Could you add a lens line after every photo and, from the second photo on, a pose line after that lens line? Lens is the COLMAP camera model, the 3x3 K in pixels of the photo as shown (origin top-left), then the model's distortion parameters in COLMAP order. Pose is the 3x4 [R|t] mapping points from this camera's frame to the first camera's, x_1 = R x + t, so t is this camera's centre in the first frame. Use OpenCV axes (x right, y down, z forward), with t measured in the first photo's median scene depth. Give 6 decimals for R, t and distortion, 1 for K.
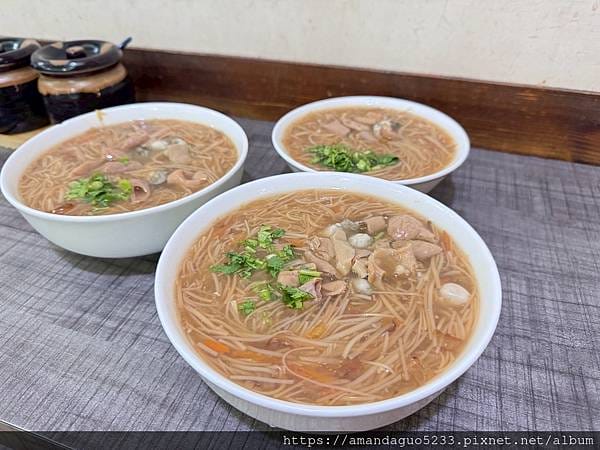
lens RADIAL K [[422.1, 0, 289.2], [0, 422.1, 224.9], [0, 0, 1]] dist [-0.004926, 0.004416]
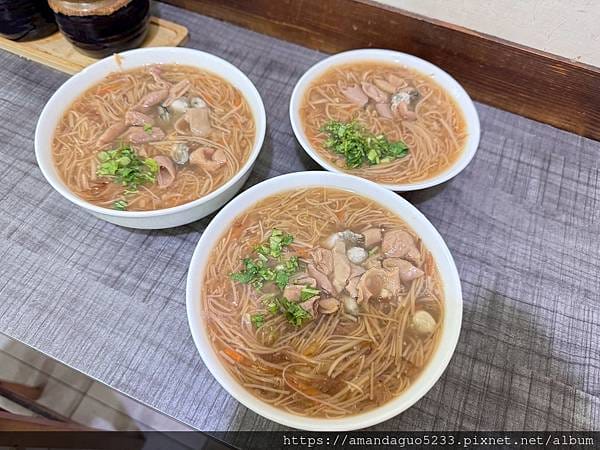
lens RADIAL K [[422.1, 0, 288.6], [0, 422.1, 217.8], [0, 0, 1]] dist [-0.004926, 0.004416]
pose [[0.996173, 0.087404, 0.000453, -0.025299], [-0.082152, 0.934516, 0.346311, -0.375773], [0.029845, -0.345023, 0.938120, -0.056847]]
